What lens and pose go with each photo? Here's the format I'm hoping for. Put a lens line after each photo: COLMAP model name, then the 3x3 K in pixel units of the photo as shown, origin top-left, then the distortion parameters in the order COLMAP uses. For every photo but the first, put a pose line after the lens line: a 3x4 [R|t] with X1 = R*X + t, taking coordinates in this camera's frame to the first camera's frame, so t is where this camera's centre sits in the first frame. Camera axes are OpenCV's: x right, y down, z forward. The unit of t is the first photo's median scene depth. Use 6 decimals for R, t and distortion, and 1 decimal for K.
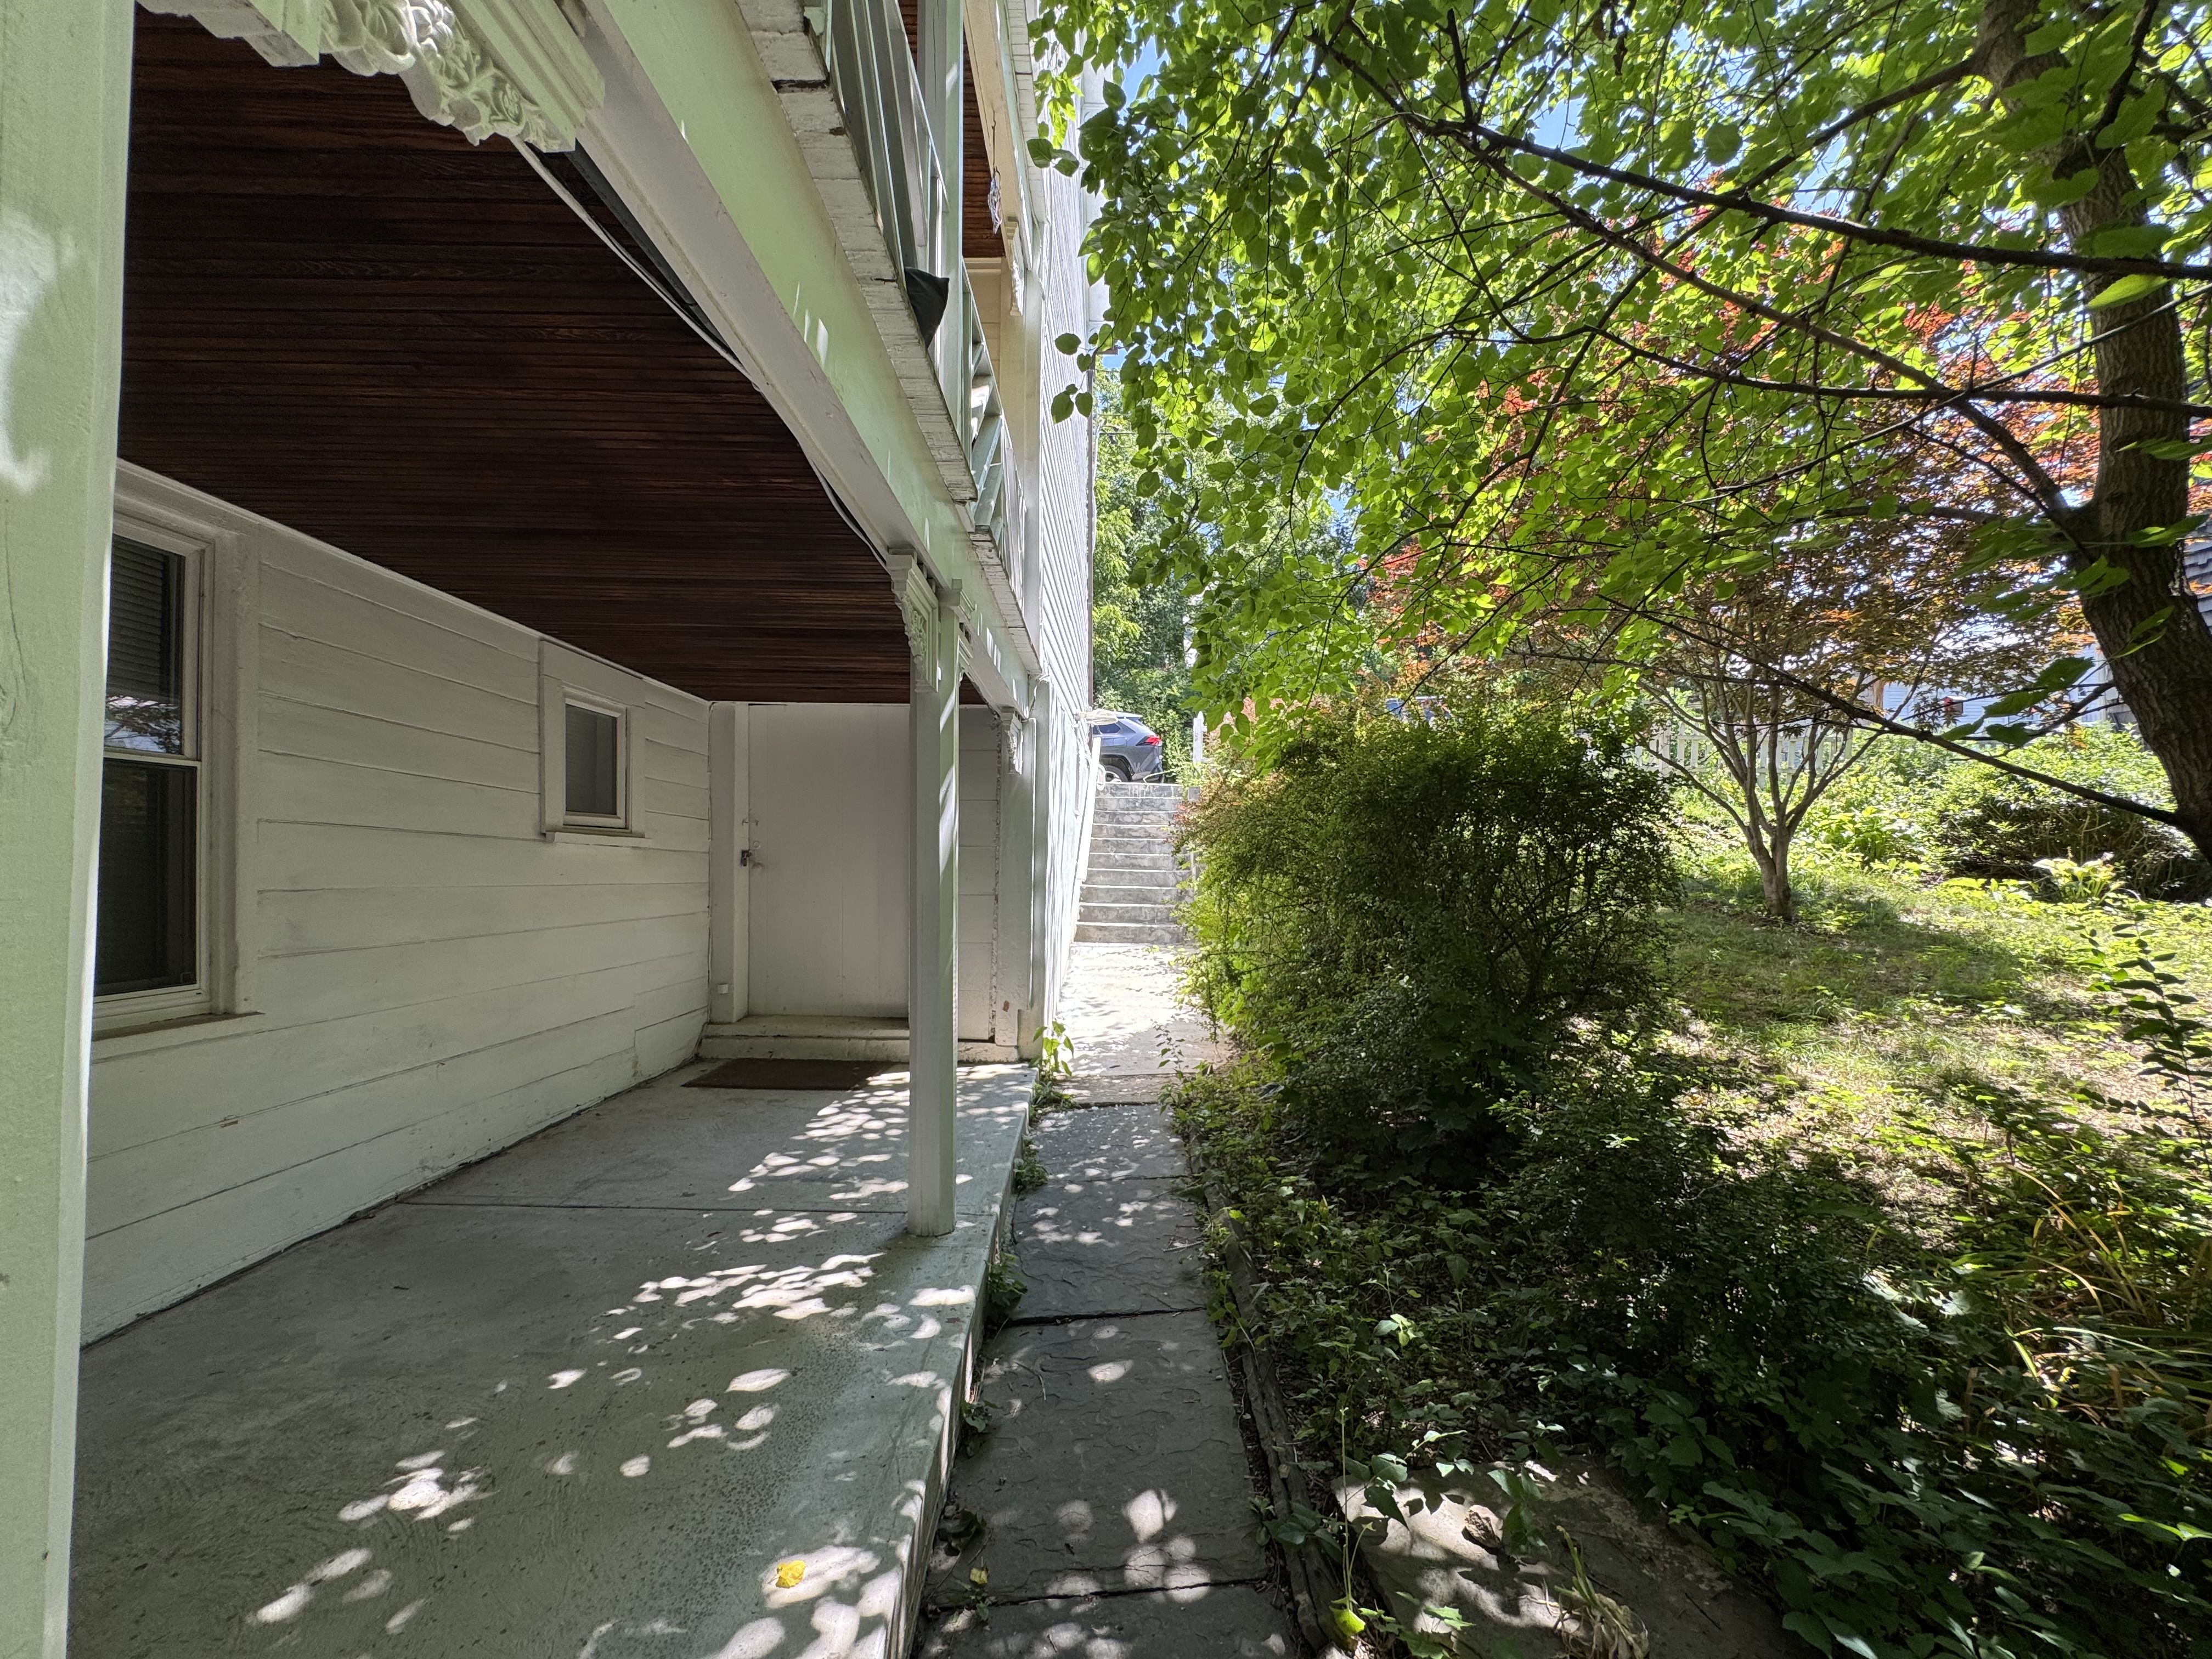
lens RADIAL K [[881.1, 0, 1106.0], [0, 881.1, 829.5], [0, 0, 1]] dist [-0.002847, 0.000583]
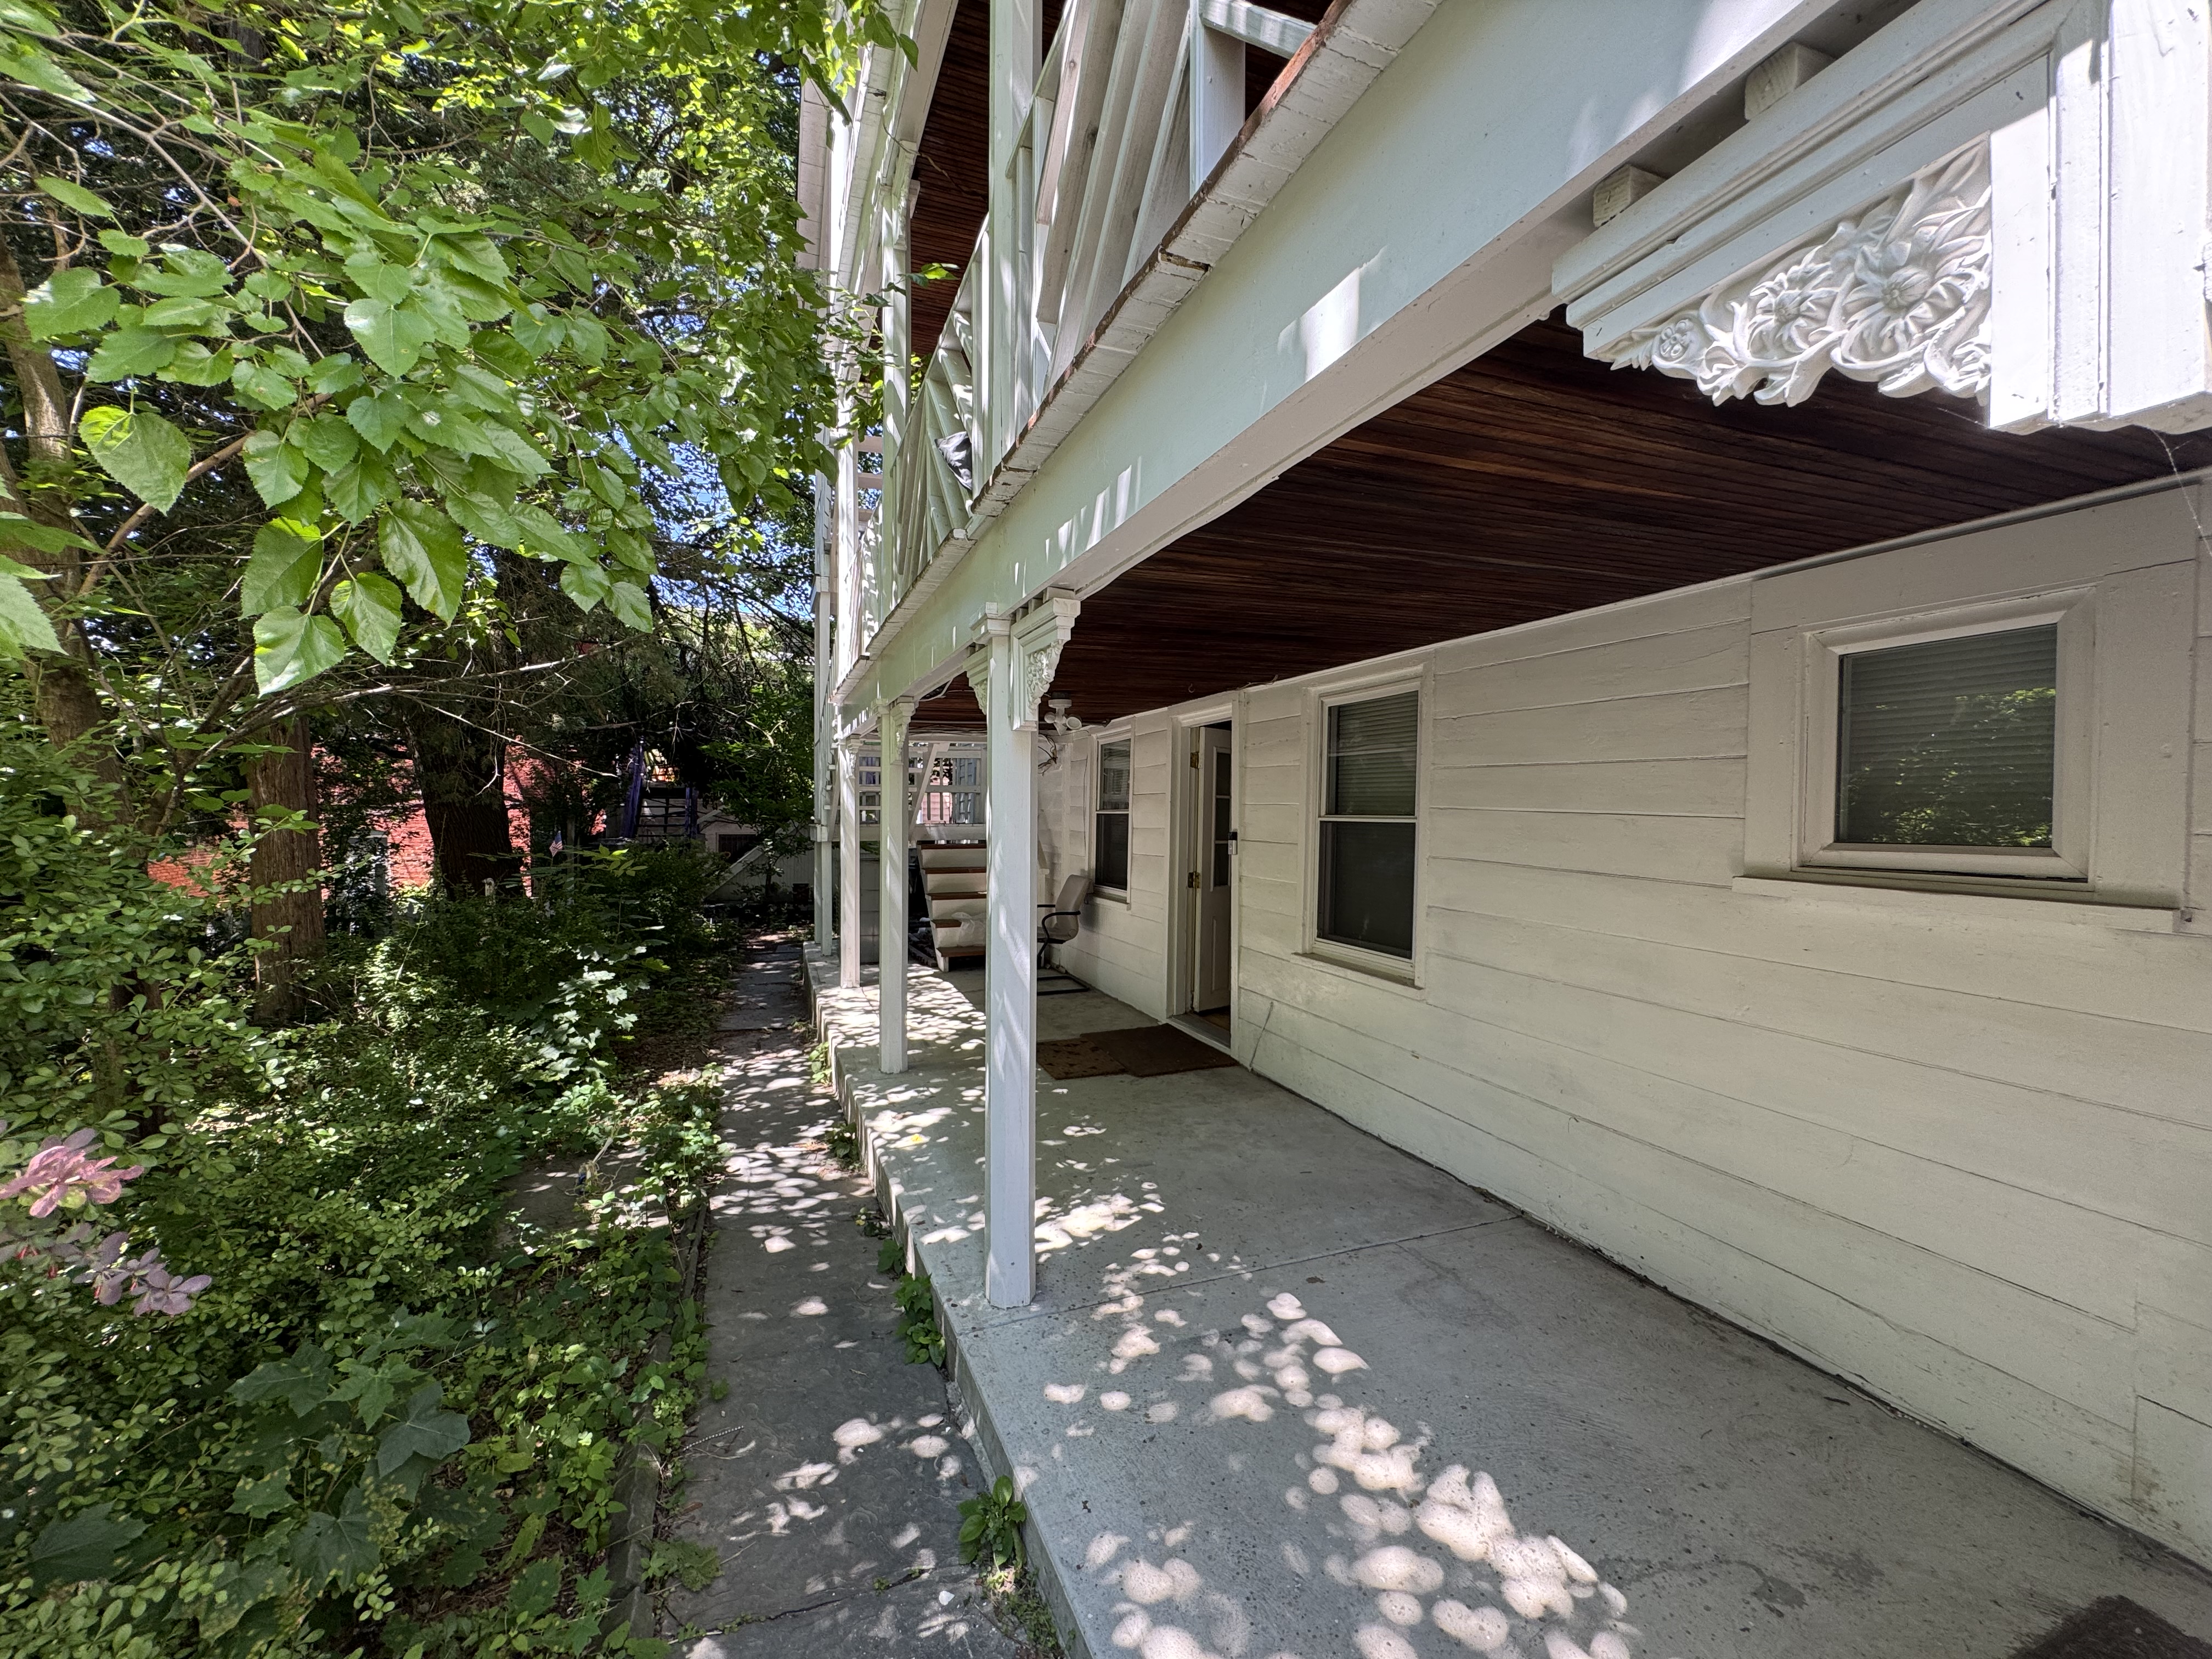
lens RADIAL K [[881.1, 0, 1106.0], [0, 881.1, 829.5], [0, 0, 1]] dist [-0.002847, 0.000583]
pose [[-0.924887, 0.009326, -0.380128, 0.056322], [0.014770, 0.999826, -0.011407, -0.036800], [0.379955, -0.016165, -0.924864, 1.631160]]
